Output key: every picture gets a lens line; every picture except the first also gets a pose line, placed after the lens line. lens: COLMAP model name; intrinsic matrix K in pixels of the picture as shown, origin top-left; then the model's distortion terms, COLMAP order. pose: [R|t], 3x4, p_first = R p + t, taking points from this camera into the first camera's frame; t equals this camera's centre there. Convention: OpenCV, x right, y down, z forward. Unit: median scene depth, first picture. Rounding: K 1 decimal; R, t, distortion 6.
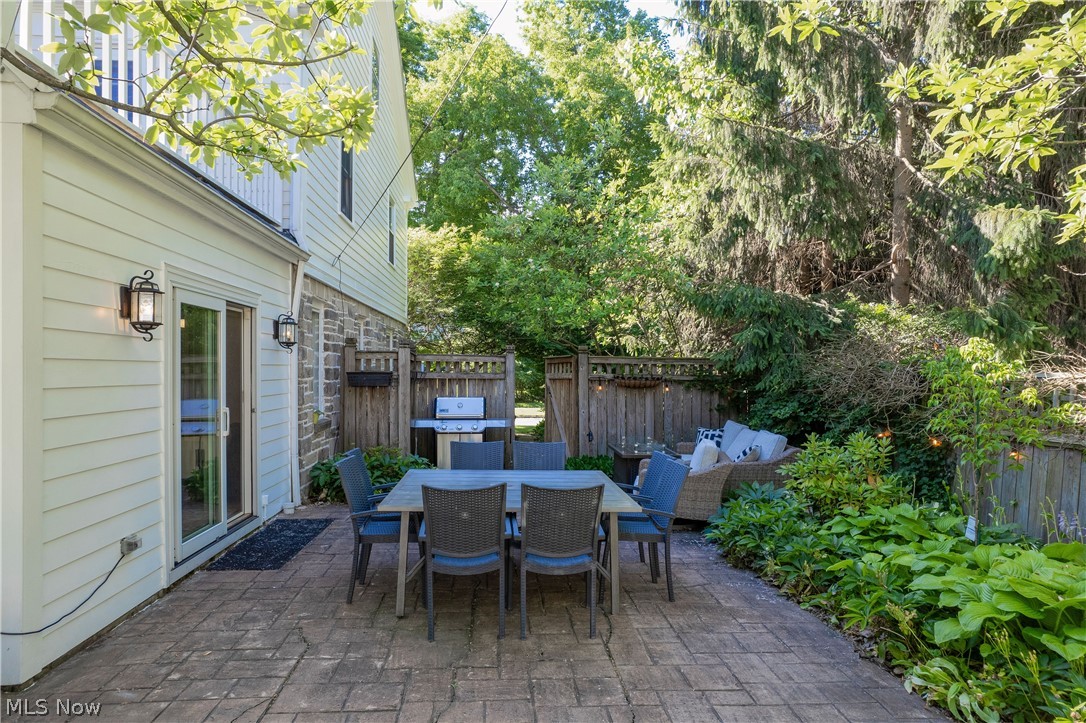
lens RADIAL K [[693.6, 0, 540.3], [0, 693.6, 362.6], [0, 0, 1]] dist [0.002028, 0.003745]
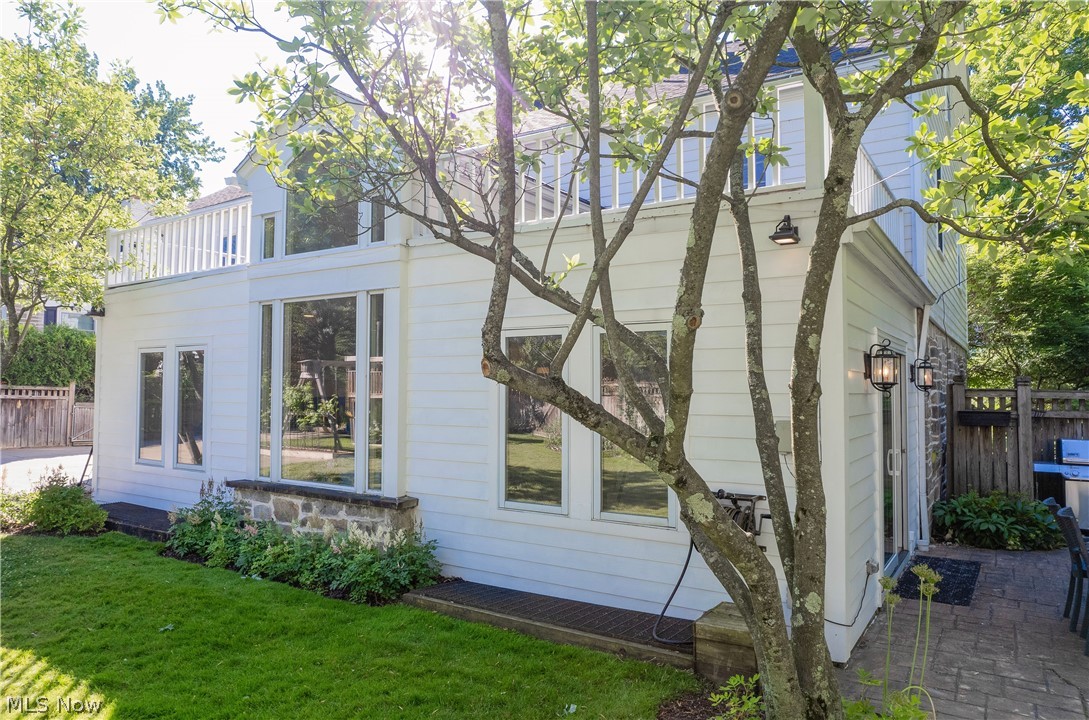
lens RADIAL K [[717.9, 0, 544.0], [0, 717.9, 362.8], [0, 0, 1]] dist [0.003677, 0.005781]
pose [[0.799645, -0.022082, -0.600066, -0.132711], [0.005049, 0.999536, -0.030053, -0.026282], [0.600451, 0.021002, 0.799386, -0.162591]]
